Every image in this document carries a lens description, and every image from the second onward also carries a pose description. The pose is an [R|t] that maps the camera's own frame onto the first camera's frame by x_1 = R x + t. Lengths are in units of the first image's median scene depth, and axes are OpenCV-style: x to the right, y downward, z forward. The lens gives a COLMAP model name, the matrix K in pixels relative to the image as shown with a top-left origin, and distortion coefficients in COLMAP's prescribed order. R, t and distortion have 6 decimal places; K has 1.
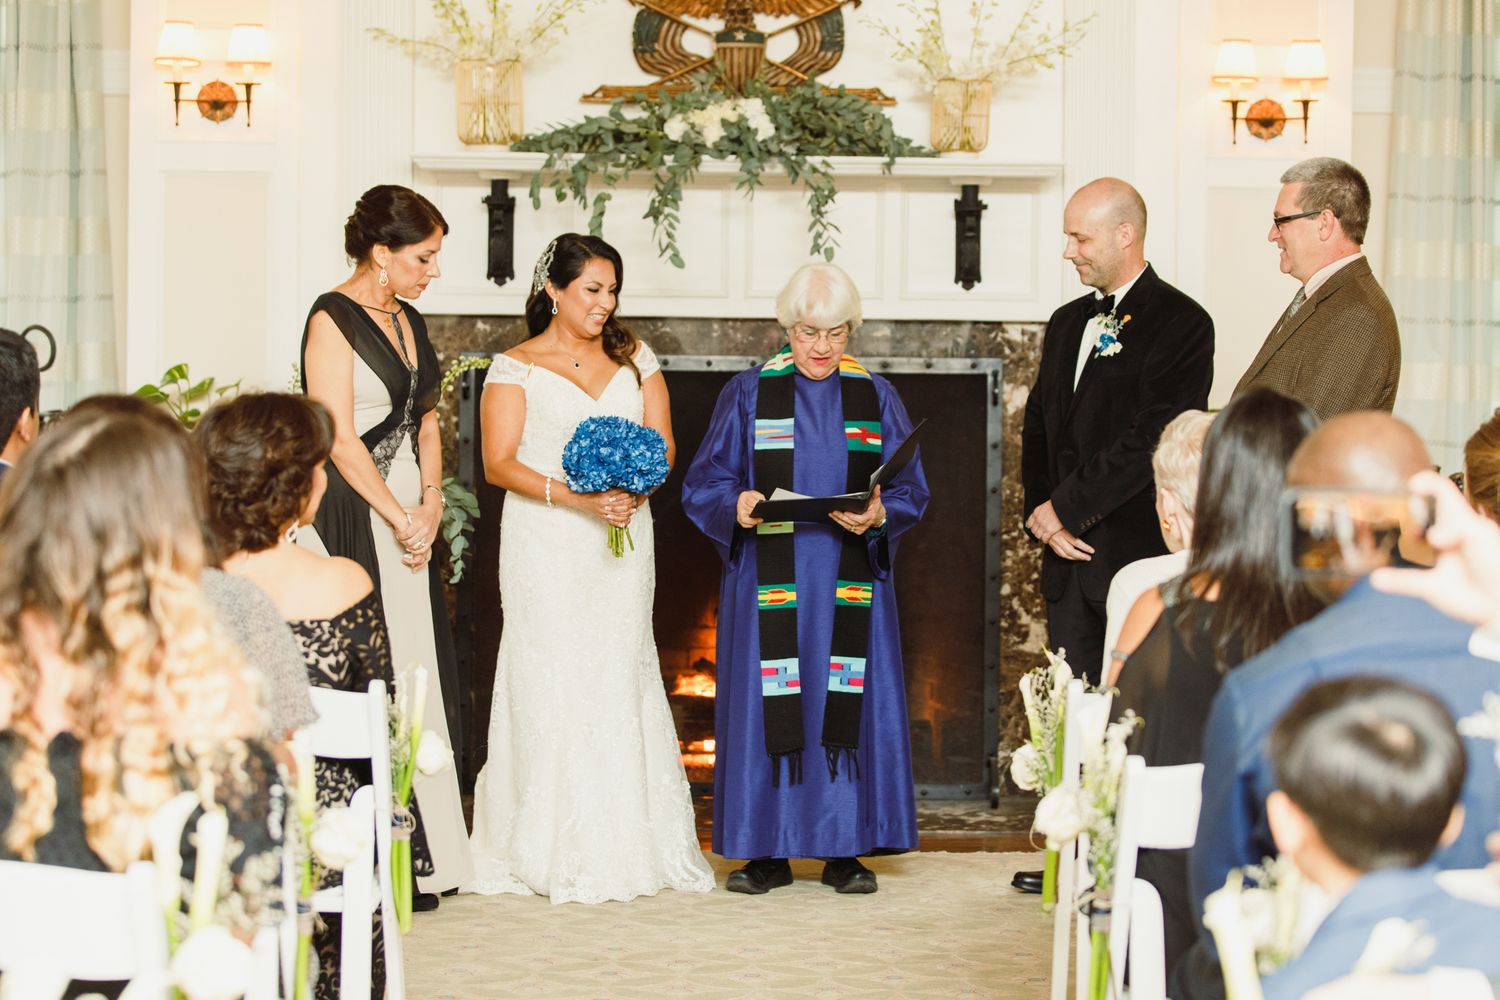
lens RADIAL K [[4208.9, 0, 744.0], [0, 4208.9, 498.8], [0, 0, 1]] dist [-0.156668, 0.000000]
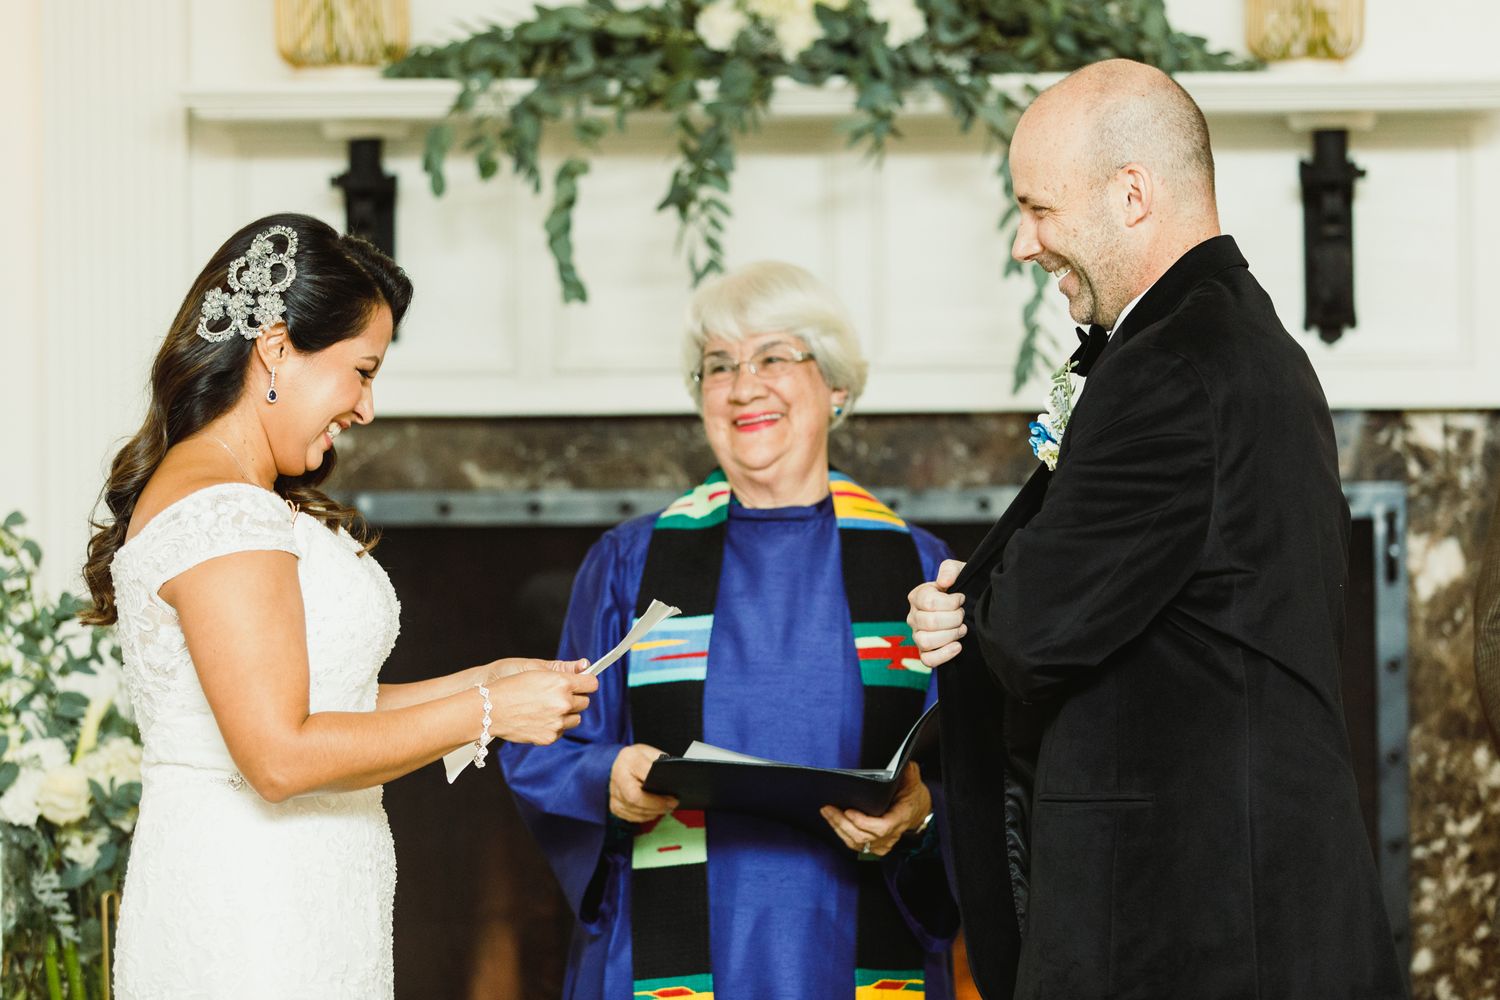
lens RADIAL K [[4477.1, 0, 764.9], [0, 4477.1, 449.6], [0, 0, 1]] dist [-0.051408, 0.000000]
pose [[0.998099, -0.020293, -0.058188, 0.017995], [0.017196, 0.998434, -0.053234, -0.011283], [0.059177, 0.052133, 0.996885, 0.484899]]
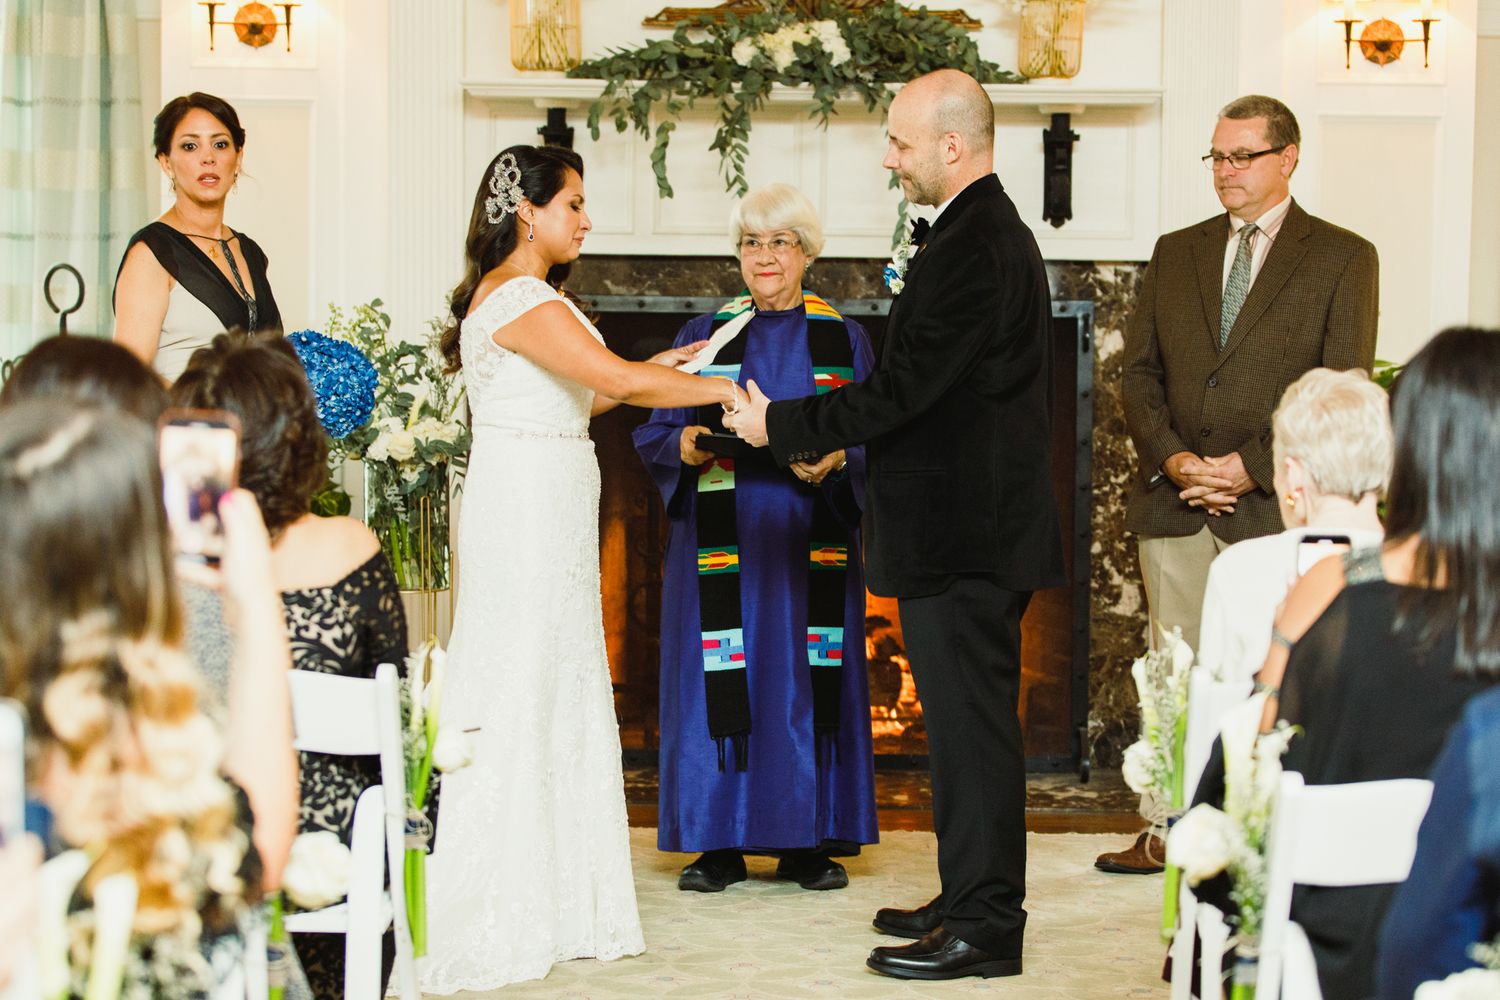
lens RADIAL K [[3333.8, 0, 716.3], [0, 3333.8, 511.0], [0, 0, 1]] dist [0.075459, 0.000000]
pose [[0.999276, 0.002928, -0.037944, 0.005910], [-0.002357, 0.999884, 0.015074, 0.002350], [0.037984, -0.014973, 0.999166, 0.257410]]
